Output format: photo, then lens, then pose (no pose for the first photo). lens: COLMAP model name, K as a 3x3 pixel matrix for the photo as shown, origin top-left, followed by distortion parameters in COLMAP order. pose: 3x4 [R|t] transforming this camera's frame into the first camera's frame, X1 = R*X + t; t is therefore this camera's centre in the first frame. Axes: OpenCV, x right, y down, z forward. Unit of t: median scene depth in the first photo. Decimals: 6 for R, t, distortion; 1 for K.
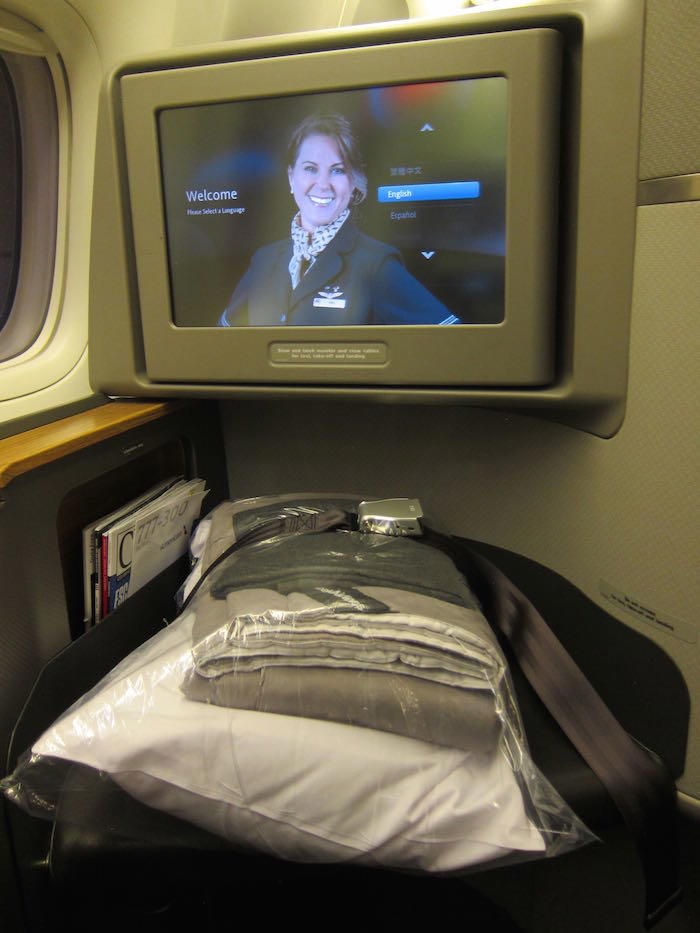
lens RADIAL K [[772.5, 0, 350.0], [0, 772.5, 466.5], [0, 0, 1]] dist [-0.057896, -0.001042]
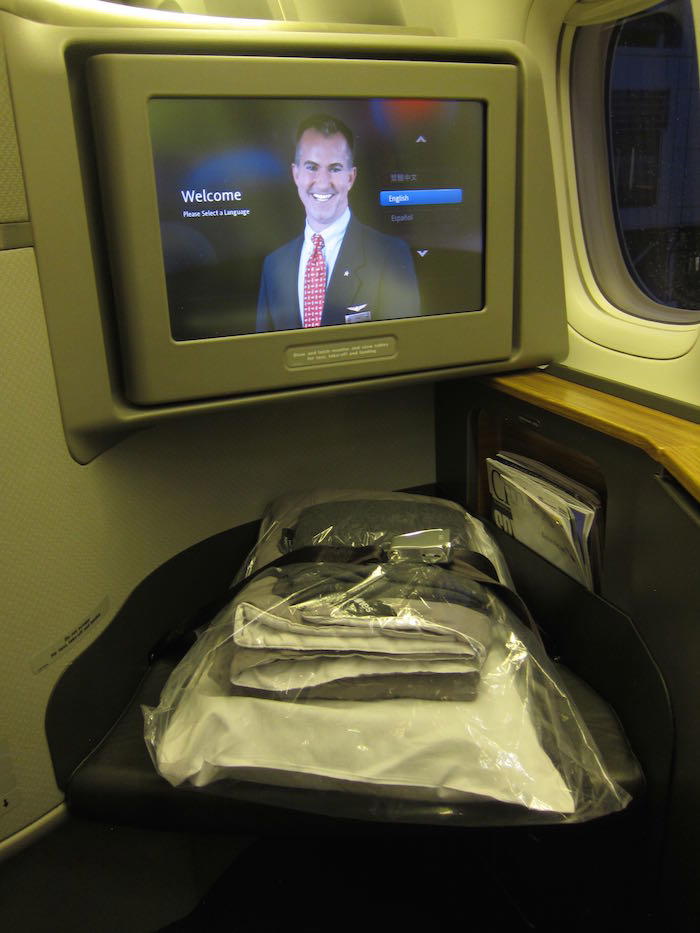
lens RADIAL K [[772.5, 0, 350.0], [0, 772.5, 466.5], [0, 0, 1]] dist [-0.057896, -0.001042]
pose [[0.775412, -0.185265, 0.603666, -0.671291], [0.205575, 0.977976, 0.036079, -0.033160], [-0.597055, 0.096123, 0.796420, 0.194072]]
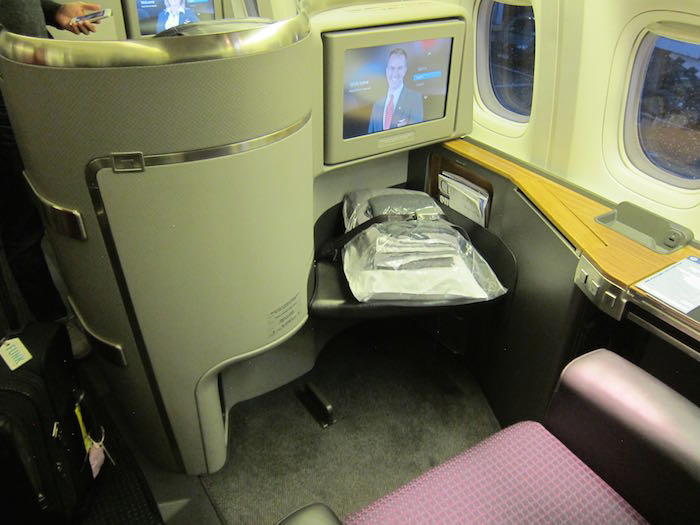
lens RADIAL K [[579.6, 0, 350.0], [0, 579.6, 262.5], [0, 0, 1]] dist [-0.057896, -0.001042]
pose [[0.611460, -0.360368, 0.704451, -1.666070], [0.199172, 0.931704, 0.303741, -0.385095], [-0.765798, -0.045419, 0.641475, -0.154926]]
